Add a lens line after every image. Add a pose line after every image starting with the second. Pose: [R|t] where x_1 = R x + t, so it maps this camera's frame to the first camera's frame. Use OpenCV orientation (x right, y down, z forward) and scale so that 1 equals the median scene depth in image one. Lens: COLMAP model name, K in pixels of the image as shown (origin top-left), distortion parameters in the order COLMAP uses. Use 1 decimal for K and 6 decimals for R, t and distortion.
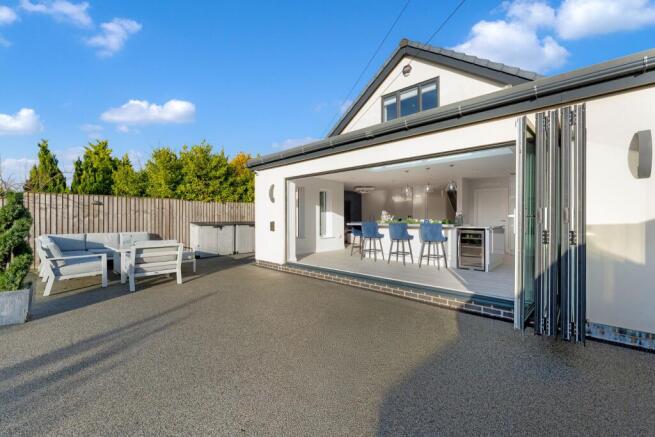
lens RADIAL K [[276.4, 0, 327.5], [0, 276.4, 218.5], [0, 0, 1]] dist [0.000334, 0.000189]
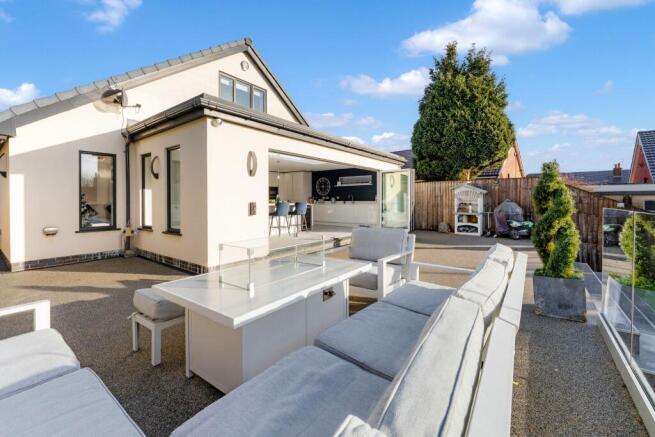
lens RADIAL K [[277.8, 0, 325.9], [0, 277.8, 201.6], [0, 0, 1]] dist [0.000038, 0.000039]
pose [[-0.119142, -0.000655, 0.992877, -0.797488], [0.013607, 0.999905, 0.002292, 0.008741], [-0.992784, 0.013783, -0.119122, 0.762317]]
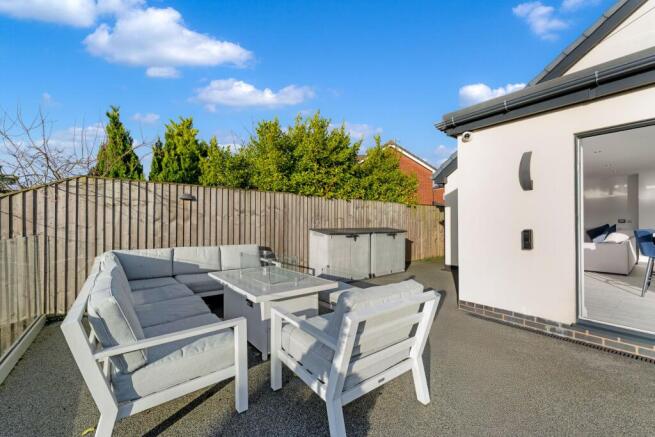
lens RADIAL K [[273.4, 0, 327.5], [0, 273.4, 218.5], [0, 0, 1]] dist [0.016551, 0.000088]
pose [[0.987948, -0.000468, -0.154788, -0.395841], [-0.002589, 0.999806, -0.019548, 0.001346], [0.154767, 0.019713, 0.987754, 0.406824]]
